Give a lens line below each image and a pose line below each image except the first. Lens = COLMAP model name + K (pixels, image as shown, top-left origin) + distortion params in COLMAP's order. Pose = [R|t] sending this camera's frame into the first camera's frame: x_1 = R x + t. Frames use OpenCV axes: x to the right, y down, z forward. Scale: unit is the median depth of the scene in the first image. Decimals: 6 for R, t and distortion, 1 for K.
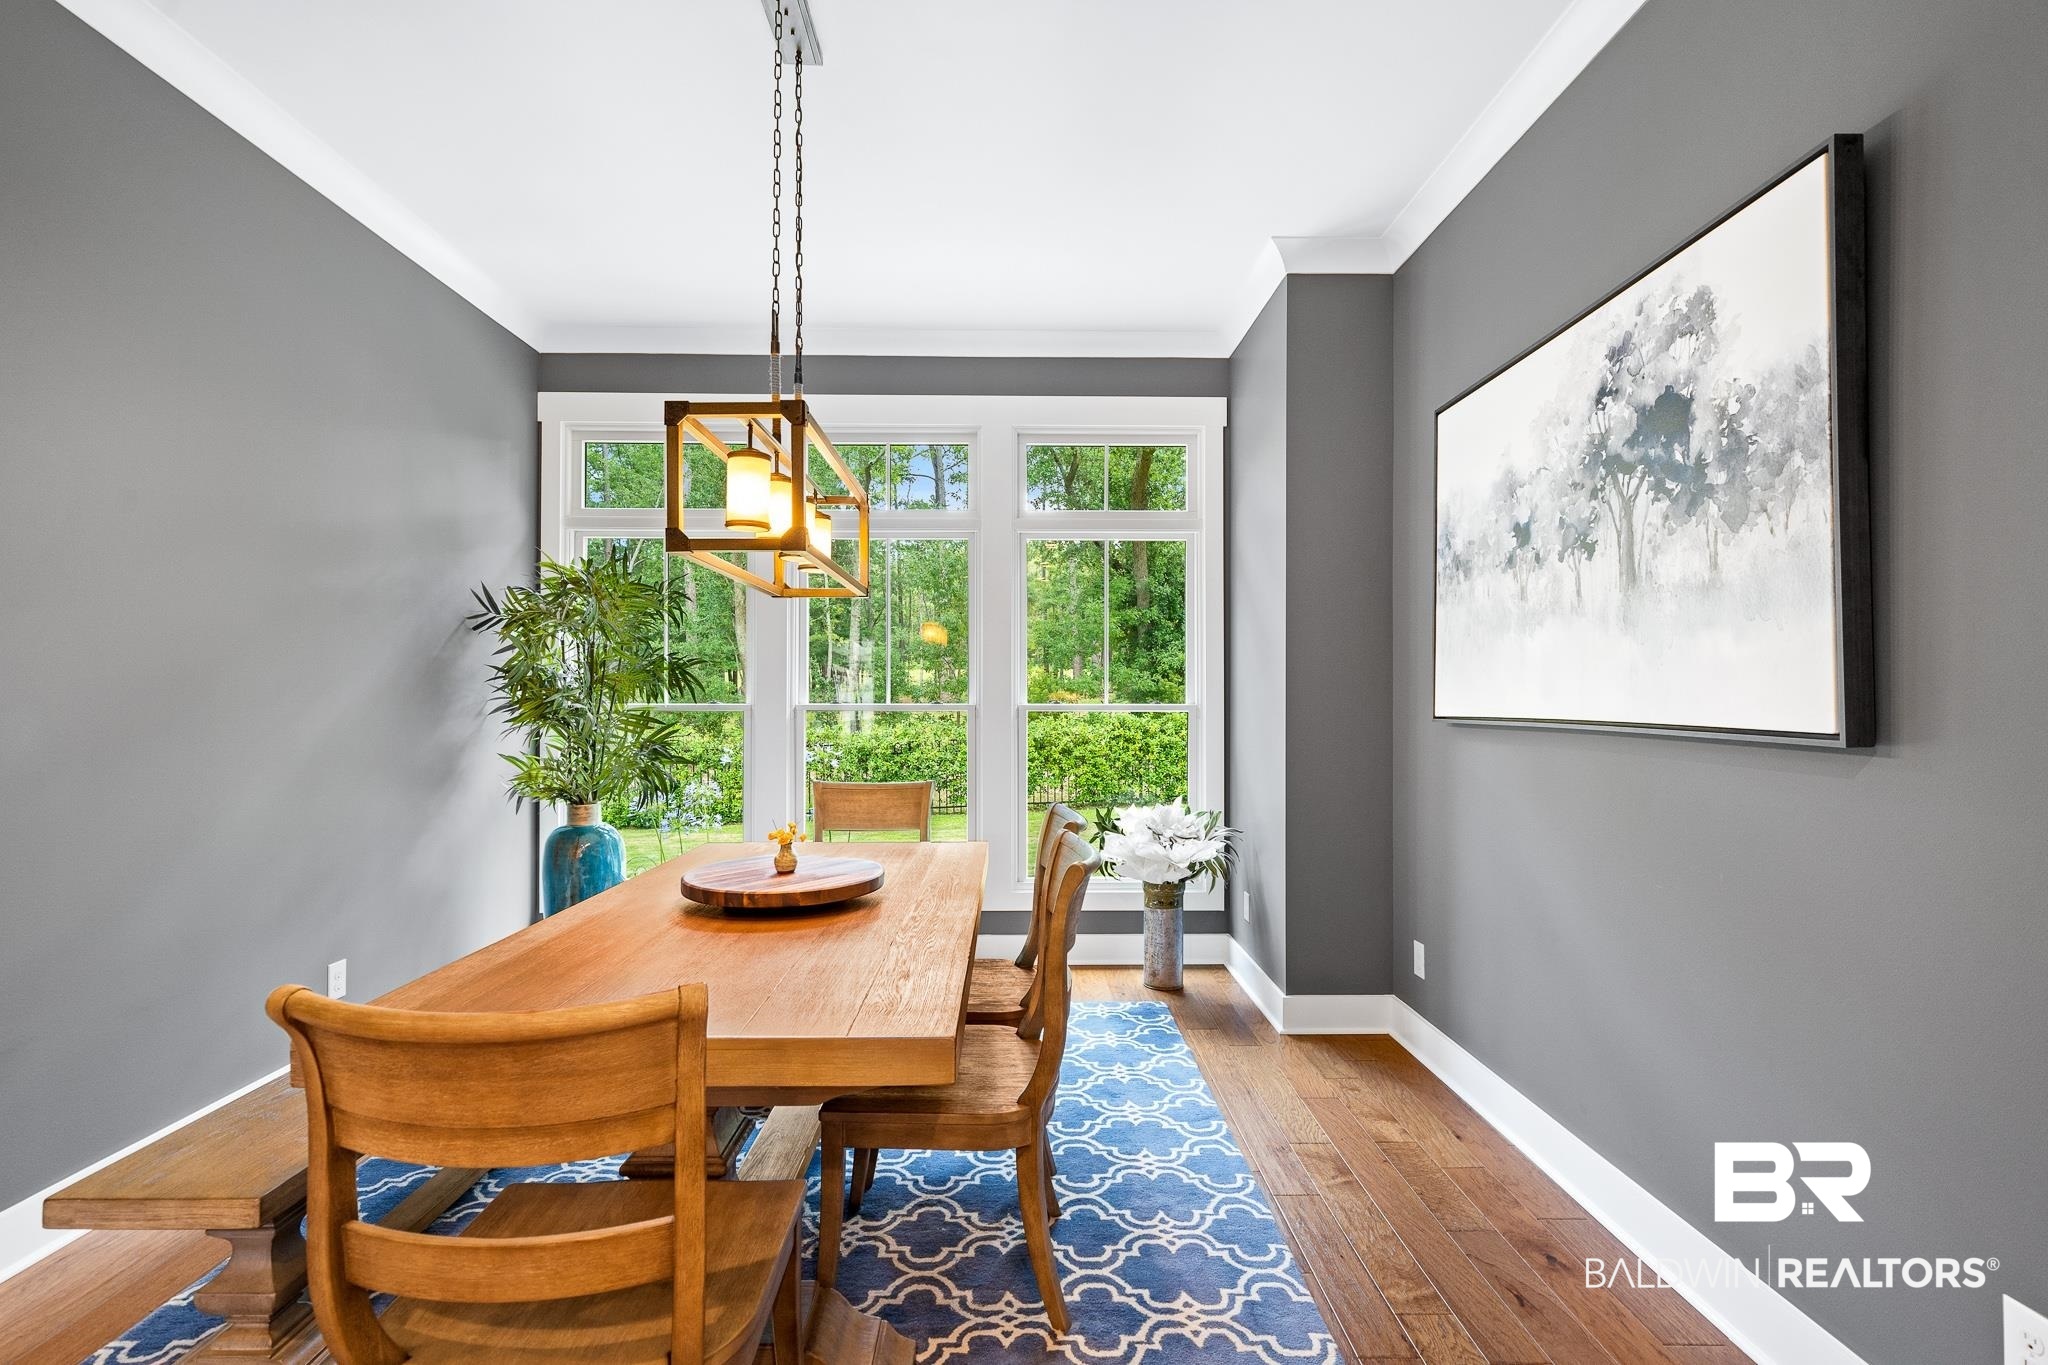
lens RADIAL K [[925.3, 0, 1028.8], [0, 925.3, 693.2], [0, 0, 1]] dist [0.003732, 0.000160]
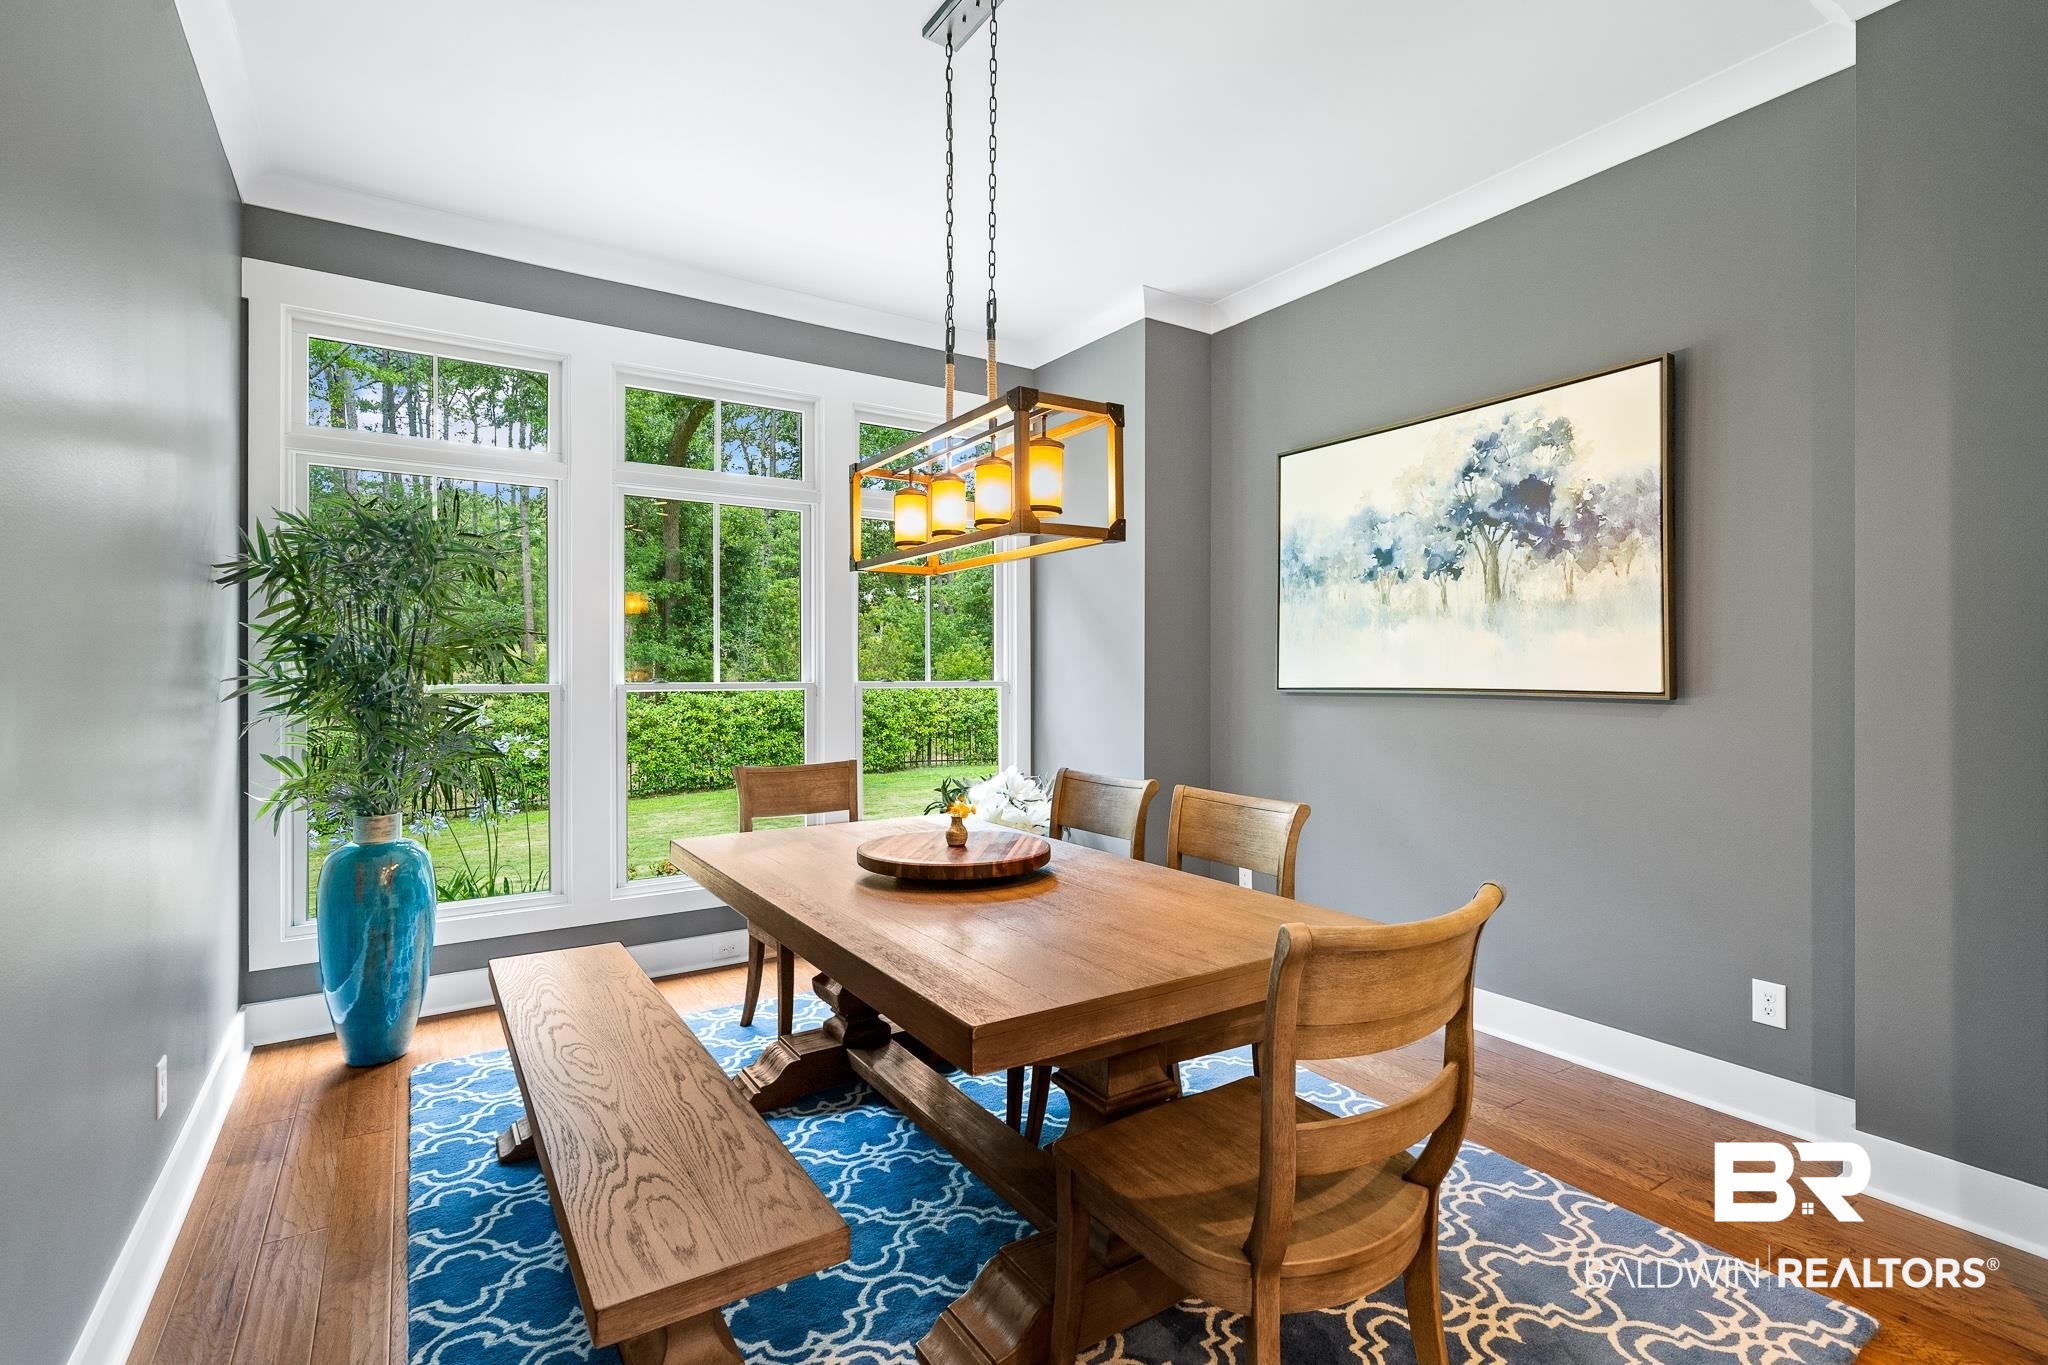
lens RADIAL K [[938.1, 0, 1019.9], [0, 938.1, 689.0], [0, 0, 1]] dist [0.001372, 0.001672]
pose [[0.845447, -0.011776, 0.533930, -0.825309], [0.001842, 0.999815, 0.019134, 0.001174], [-0.534057, -0.015193, 0.845312, 0.100522]]
